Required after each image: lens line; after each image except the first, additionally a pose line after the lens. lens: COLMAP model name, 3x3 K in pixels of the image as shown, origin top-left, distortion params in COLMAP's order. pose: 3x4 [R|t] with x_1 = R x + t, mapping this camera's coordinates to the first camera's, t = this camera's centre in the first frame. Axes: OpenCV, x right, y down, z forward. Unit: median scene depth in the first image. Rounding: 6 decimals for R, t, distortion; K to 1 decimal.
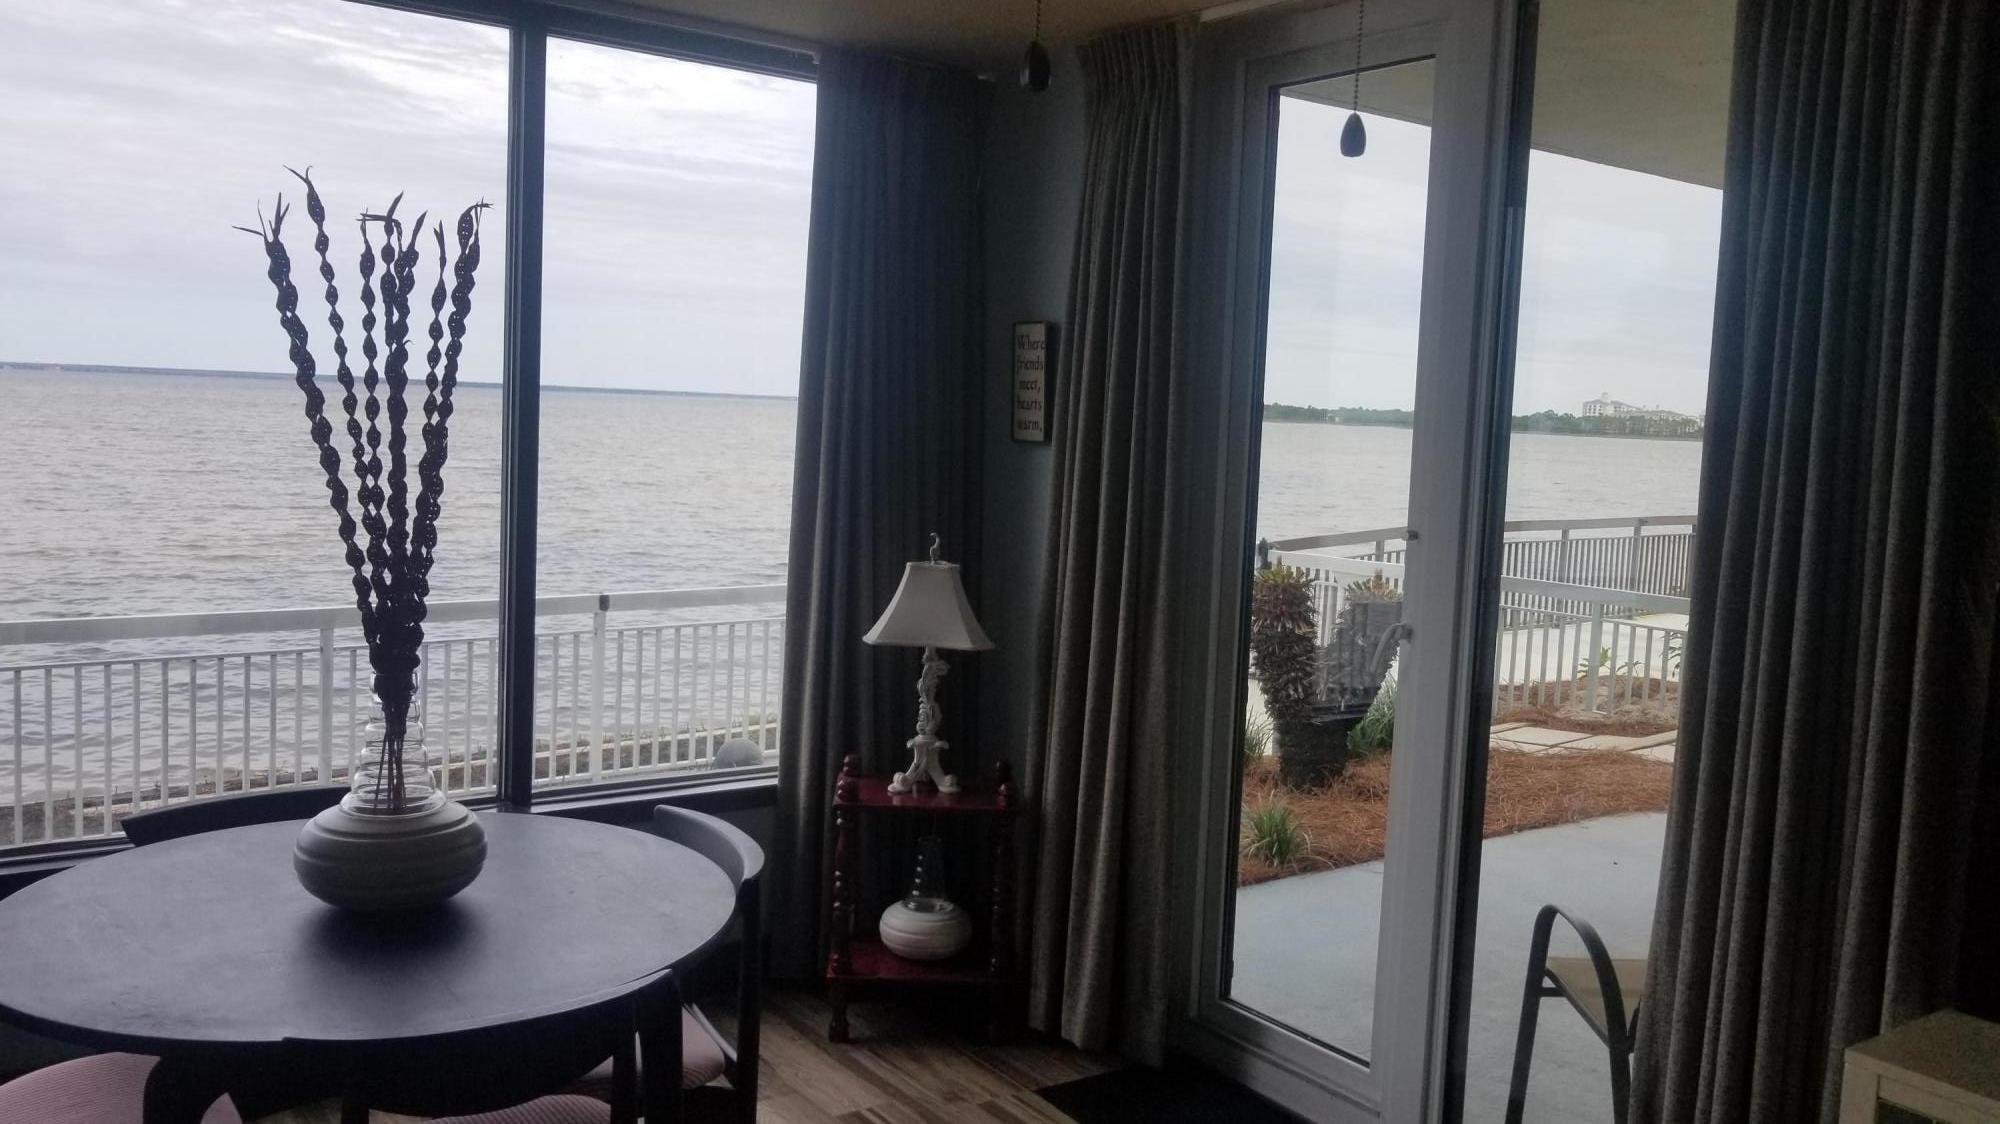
lens RADIAL K [[1592.0, 0, 1005.0], [0, 1592.0, 552.2], [0, 0, 1]] dist [-0.006014, -0.011825]
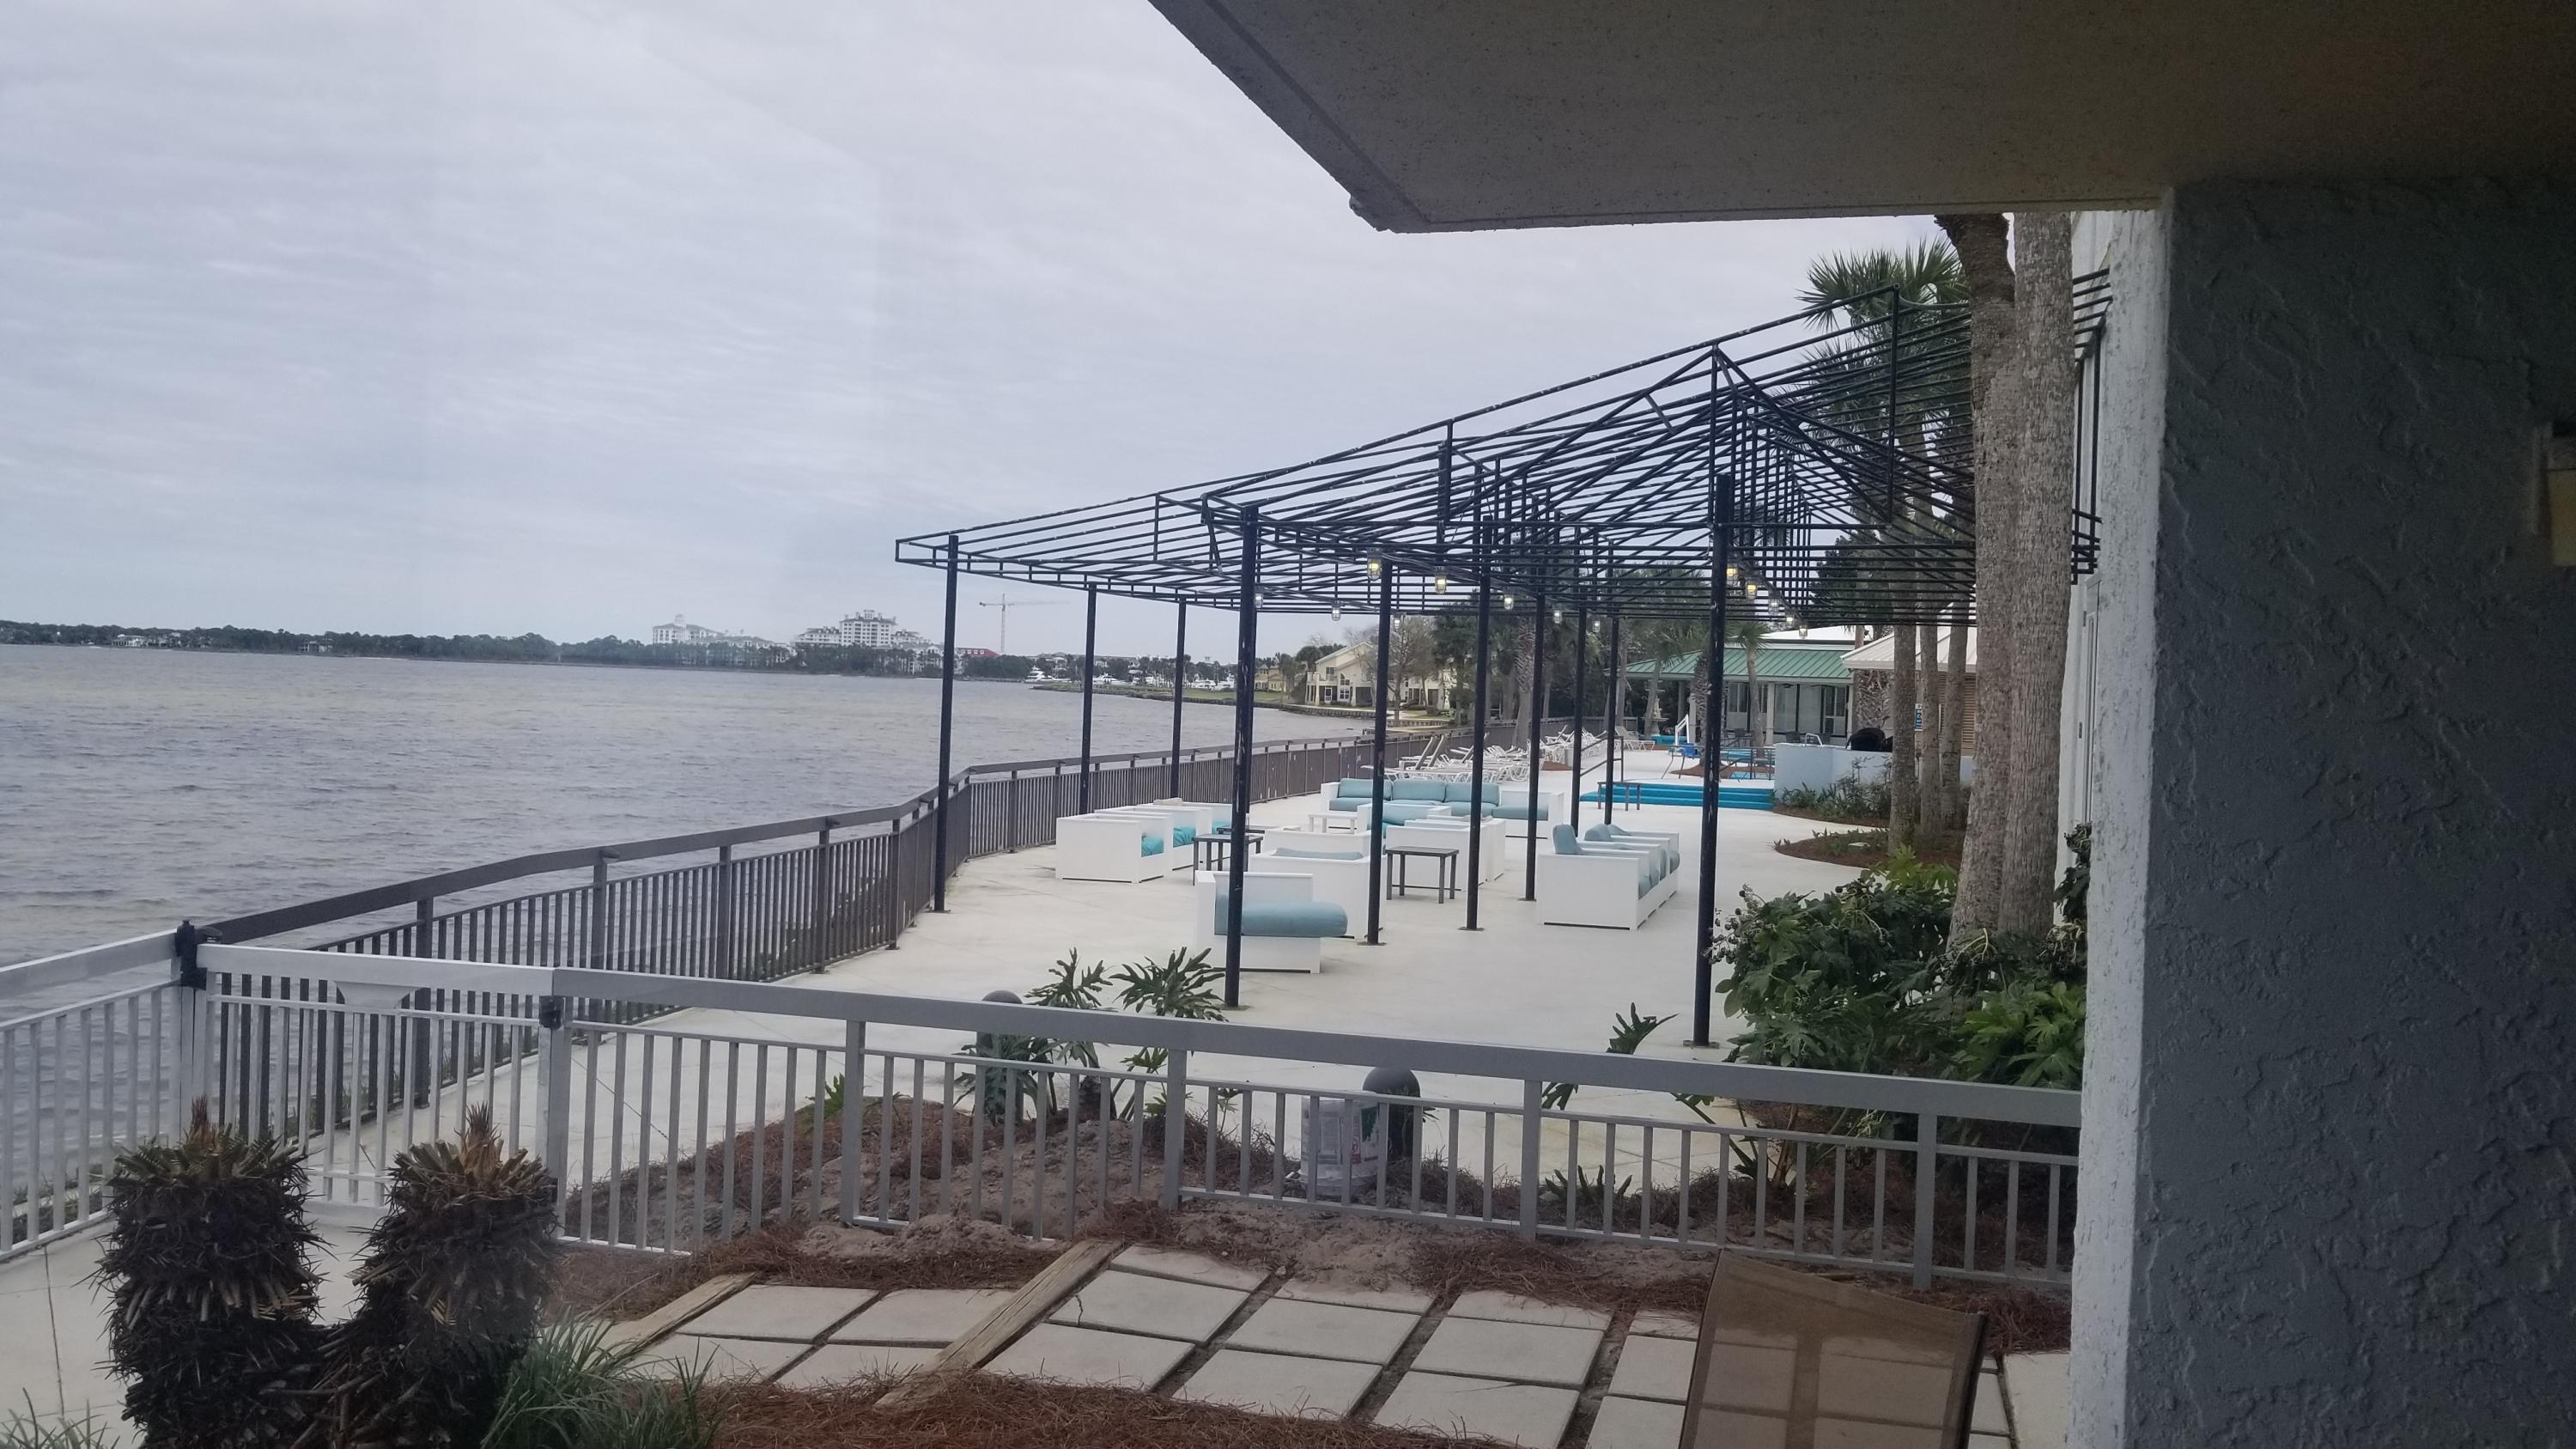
lens RADIAL K [[2050.8, 0, 1294.4], [0, 2050.8, 711.9], [0, 0, 1]] dist [-0.006014, -0.011825]
pose [[0.797005, -0.011238, 0.603868, 0.091243], [0.043221, 0.998325, -0.038466, -0.059648], [-0.602424, 0.056757, 0.796156, 0.473356]]
